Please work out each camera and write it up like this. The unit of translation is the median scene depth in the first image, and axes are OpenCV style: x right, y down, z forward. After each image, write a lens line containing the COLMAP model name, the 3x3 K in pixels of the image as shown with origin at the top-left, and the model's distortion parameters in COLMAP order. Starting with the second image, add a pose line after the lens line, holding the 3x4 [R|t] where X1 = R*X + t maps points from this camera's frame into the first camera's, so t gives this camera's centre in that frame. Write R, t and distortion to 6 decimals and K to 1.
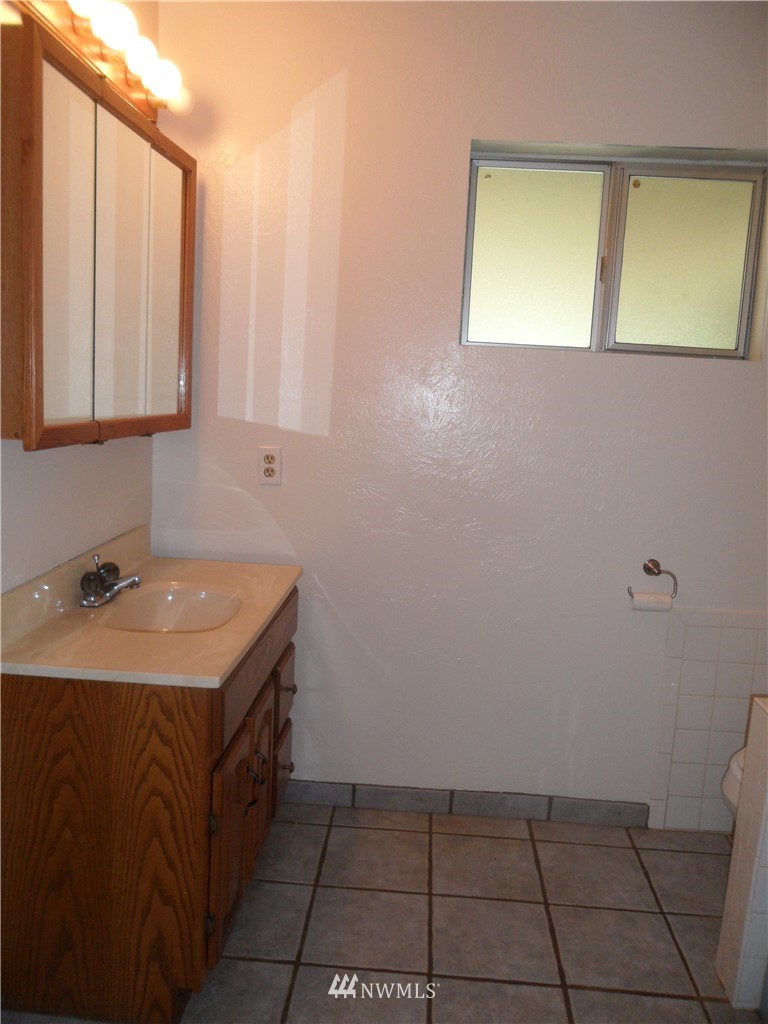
lens RADIAL K [[838.3, 0, 379.9], [0, 838.3, 511.9], [0, 0, 1]] dist [-0.024031, 0.040610]
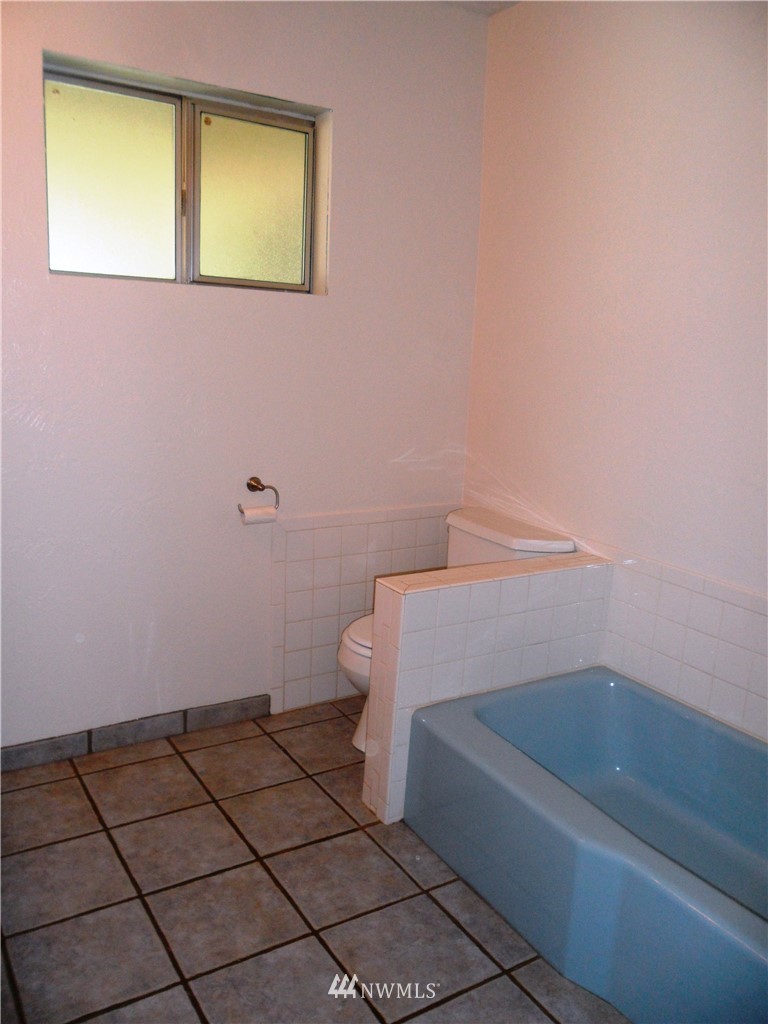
lens RADIAL K [[838.3, 0, 377.5], [0, 838.3, 505.8], [0, 0, 1]] dist [-0.024031, 0.040610]
pose [[0.819673, -0.125508, 0.558913, -0.165649], [0.080298, 0.991243, 0.104830, -0.008459], [-0.567176, -0.041047, 0.822573, 0.000042]]
